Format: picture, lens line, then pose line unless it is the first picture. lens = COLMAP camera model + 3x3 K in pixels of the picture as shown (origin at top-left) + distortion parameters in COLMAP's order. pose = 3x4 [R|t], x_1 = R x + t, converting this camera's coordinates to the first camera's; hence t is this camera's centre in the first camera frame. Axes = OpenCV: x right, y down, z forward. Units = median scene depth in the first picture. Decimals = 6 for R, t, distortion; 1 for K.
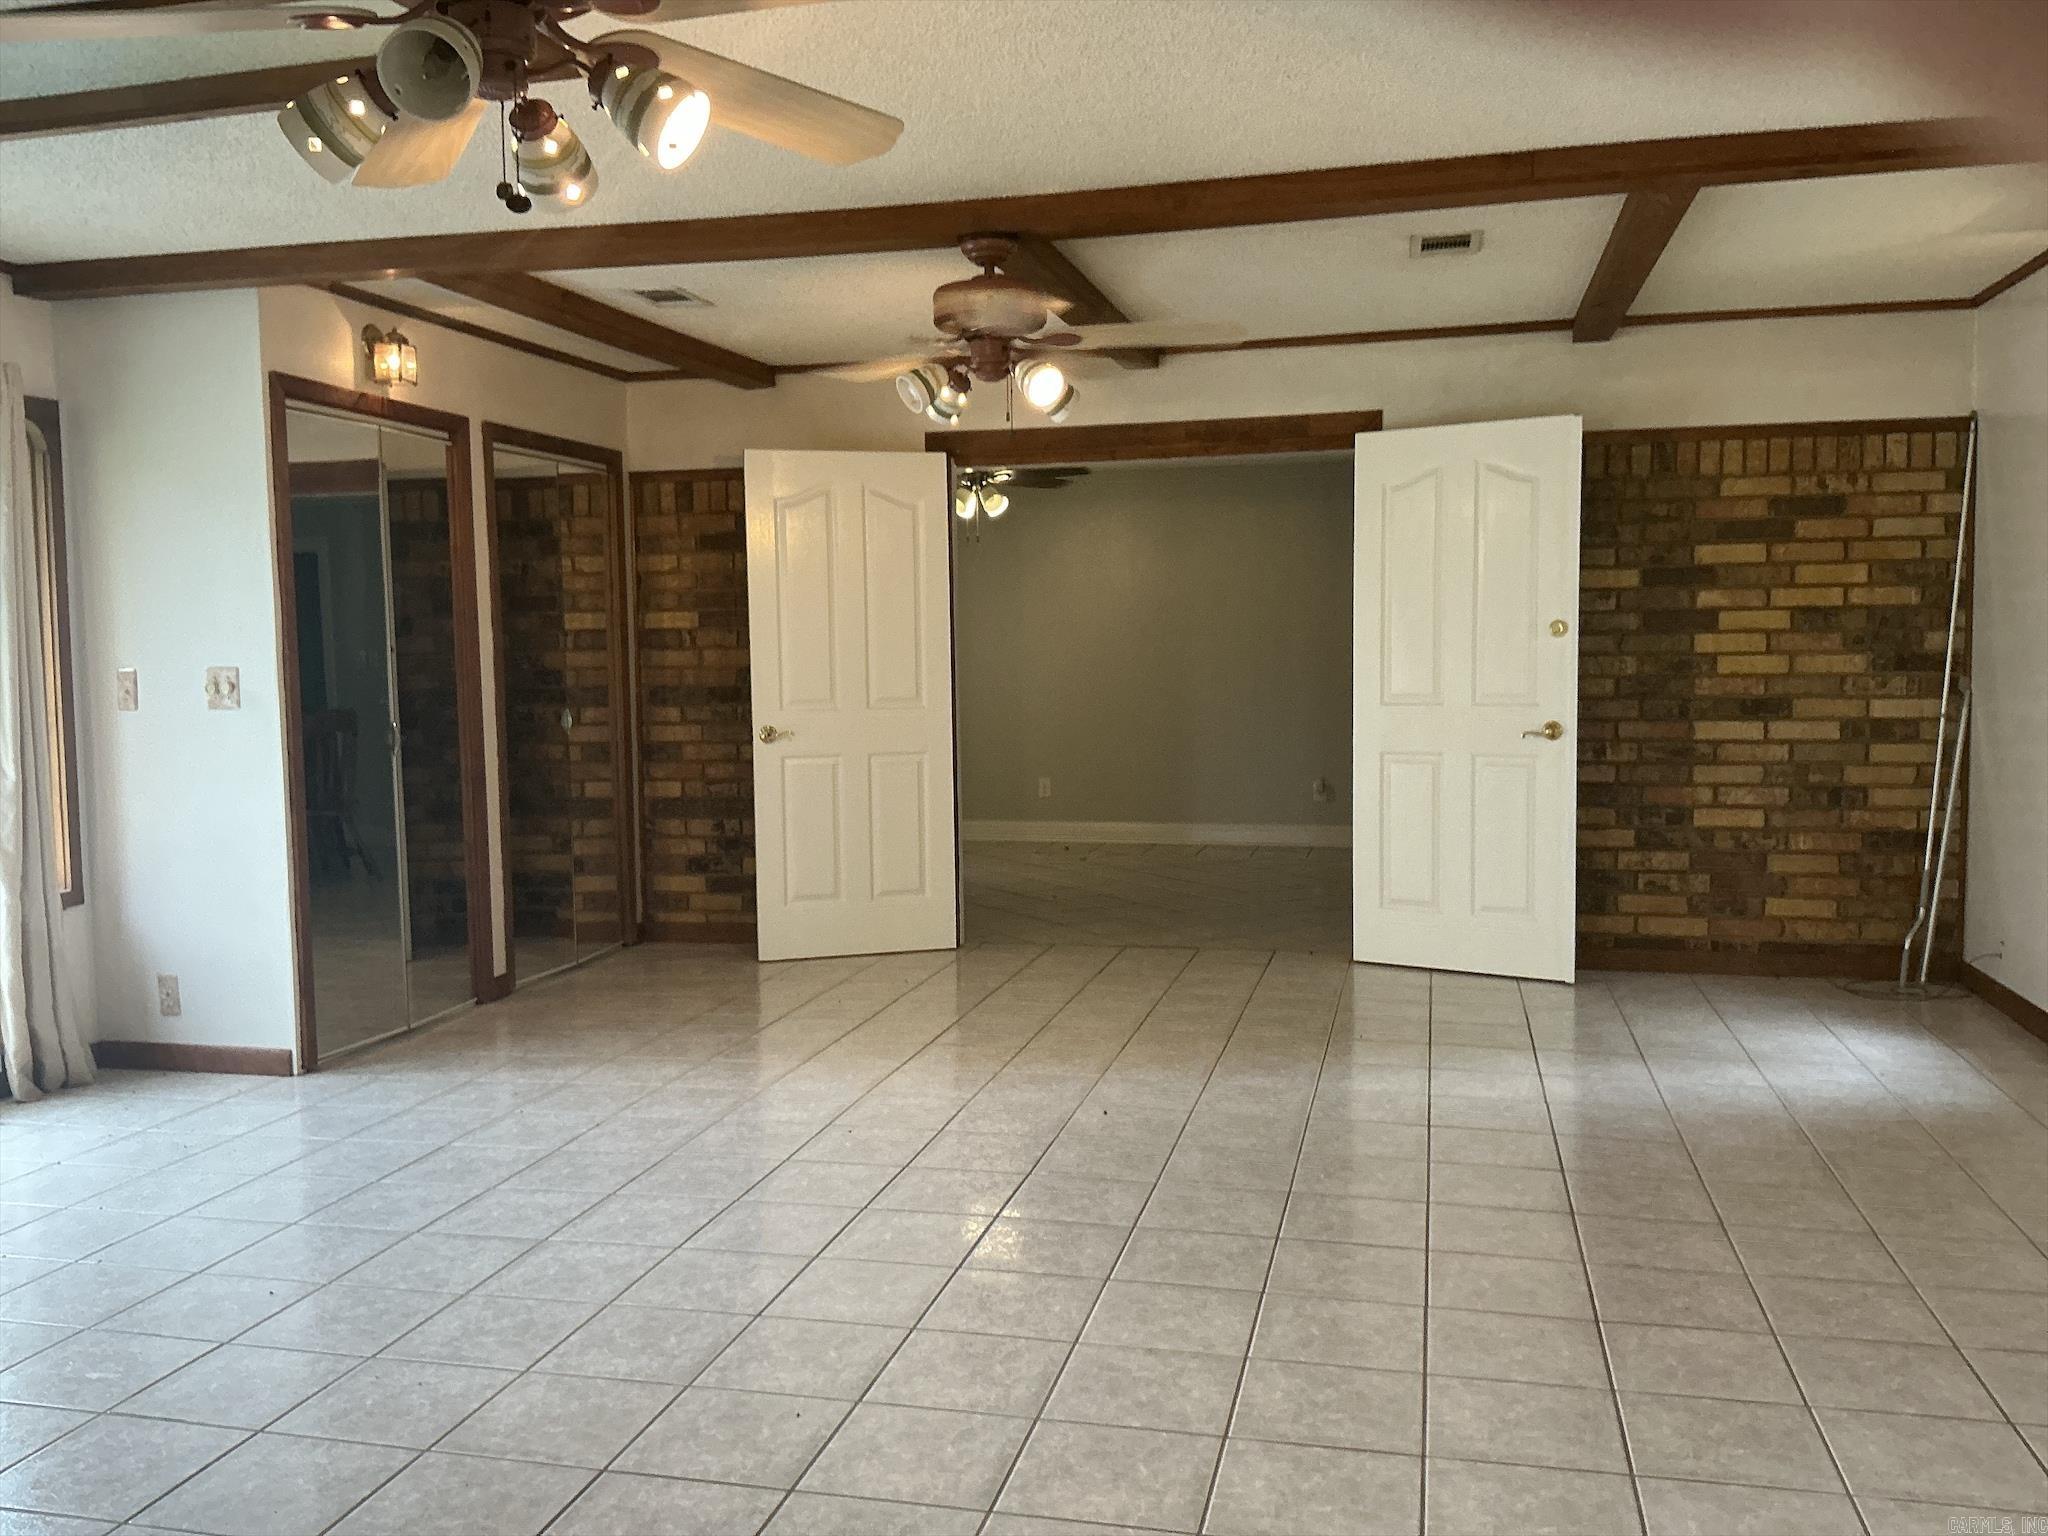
lens RADIAL K [[1696.0, 0, 1021.3], [0, 1696.0, 766.1], [0, 0, 1]] dist [0.135051, -0.300956]
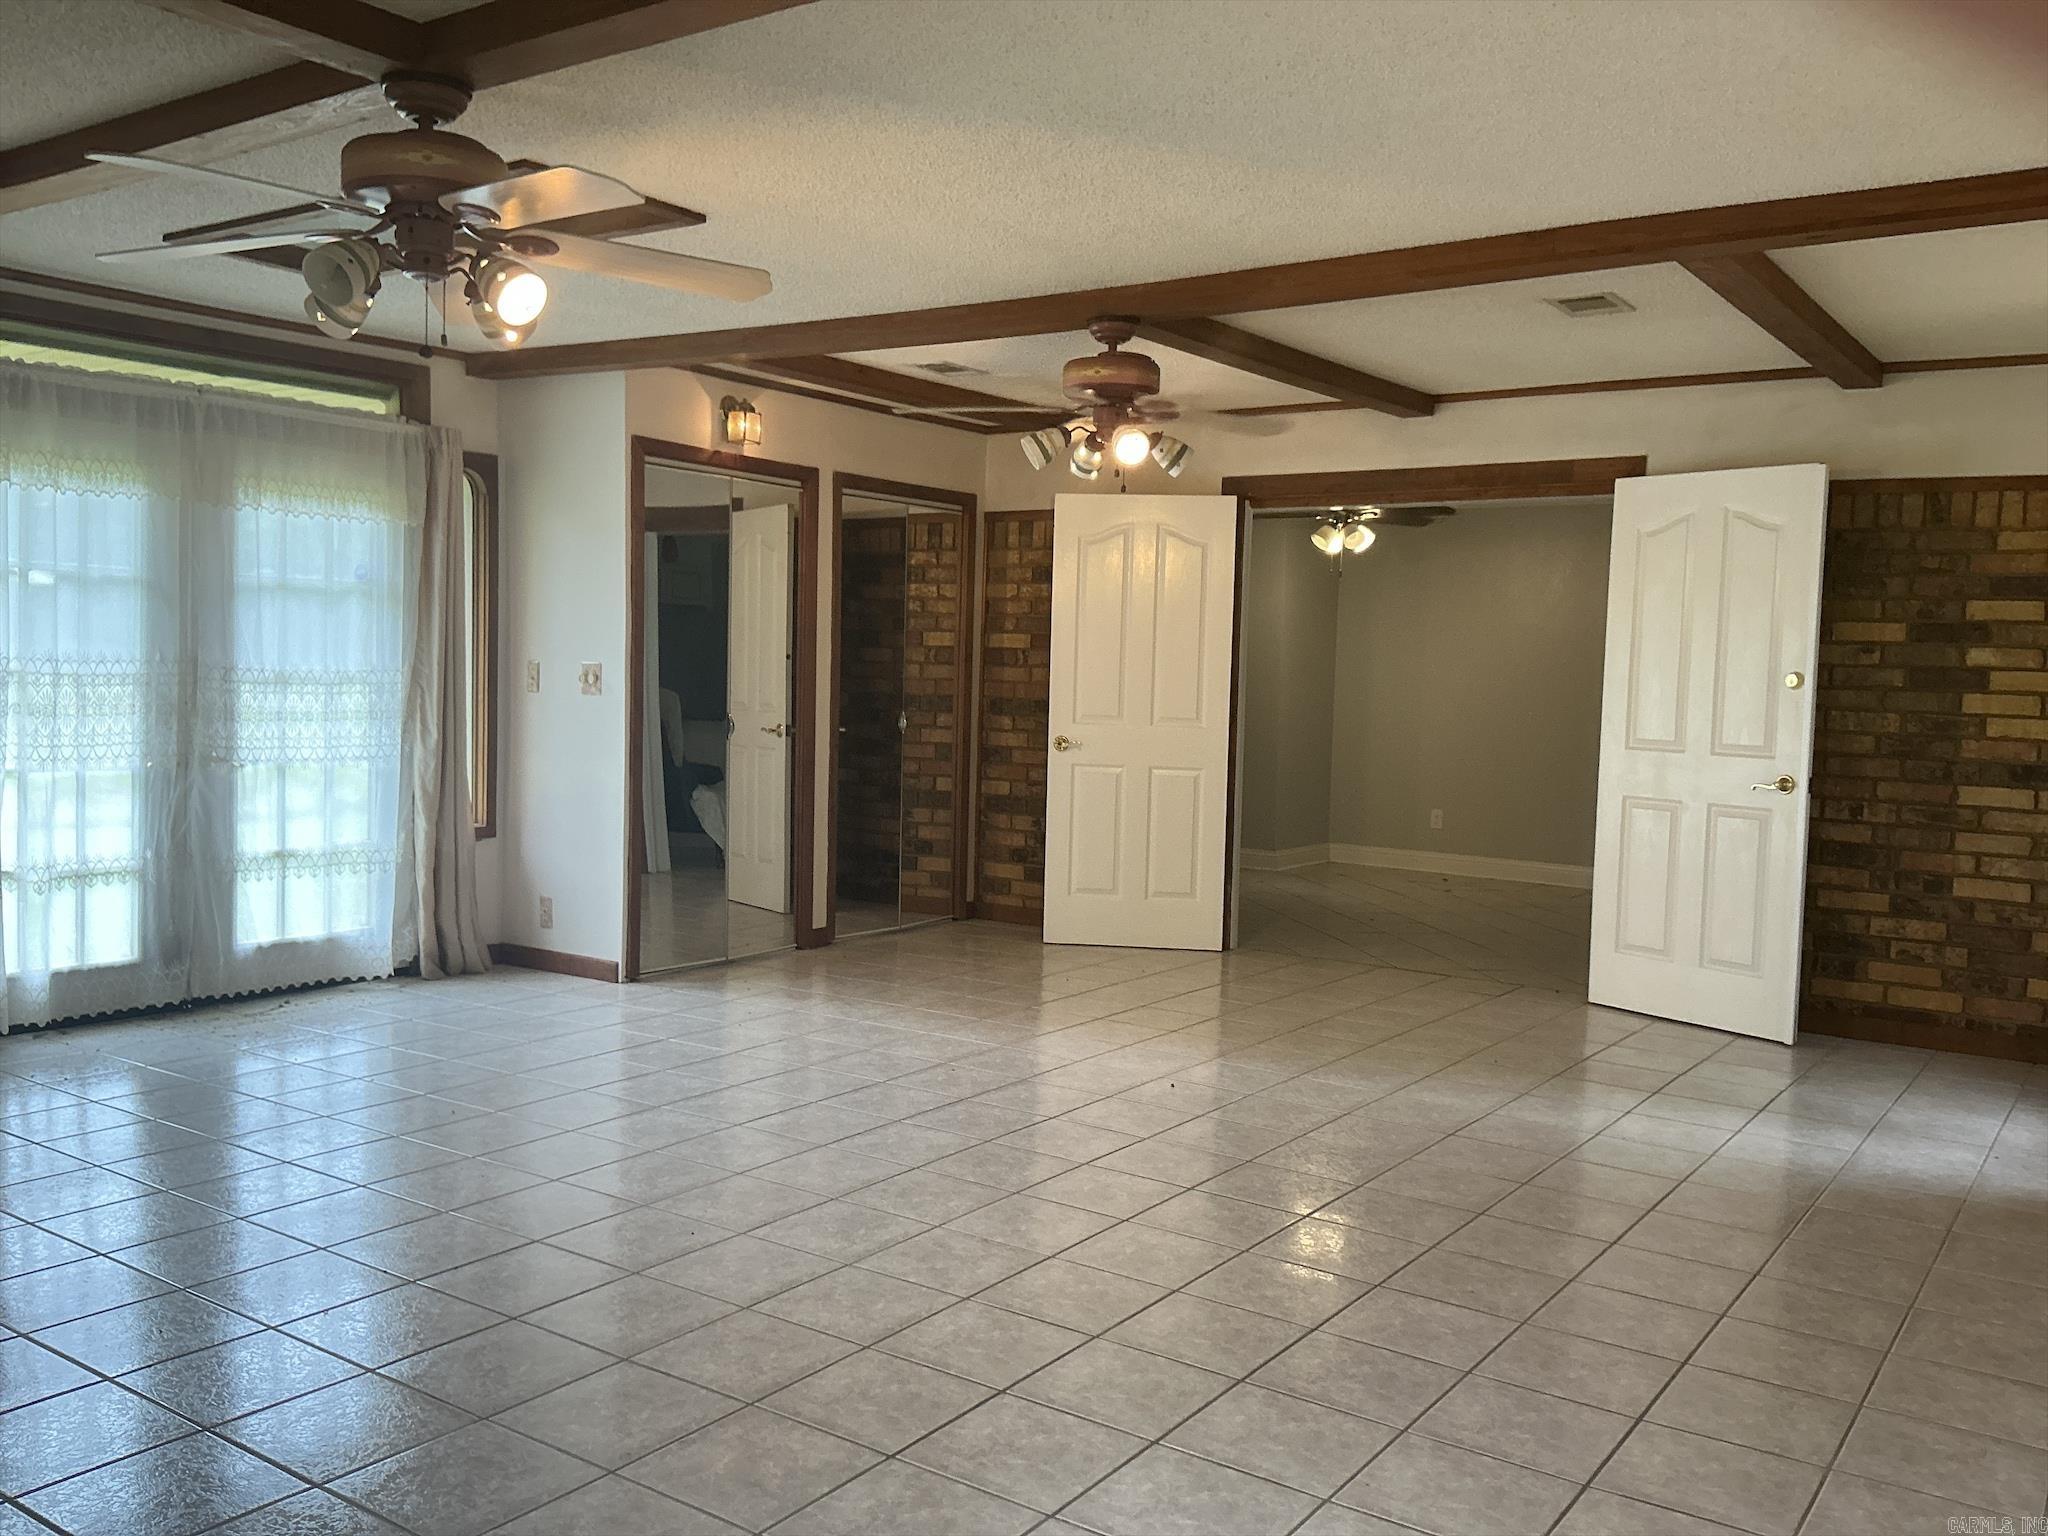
lens RADIAL K [[1696.0, 0, 1021.3], [0, 1696.0, 766.1], [0, 0, 1]] dist [0.135051, -0.300956]
pose [[0.930731, 0.062990, -0.360239, 0.249730], [-0.068607, 0.997640, -0.002815, 0.001445], [0.359212, 0.027335, 0.932856, -0.069461]]
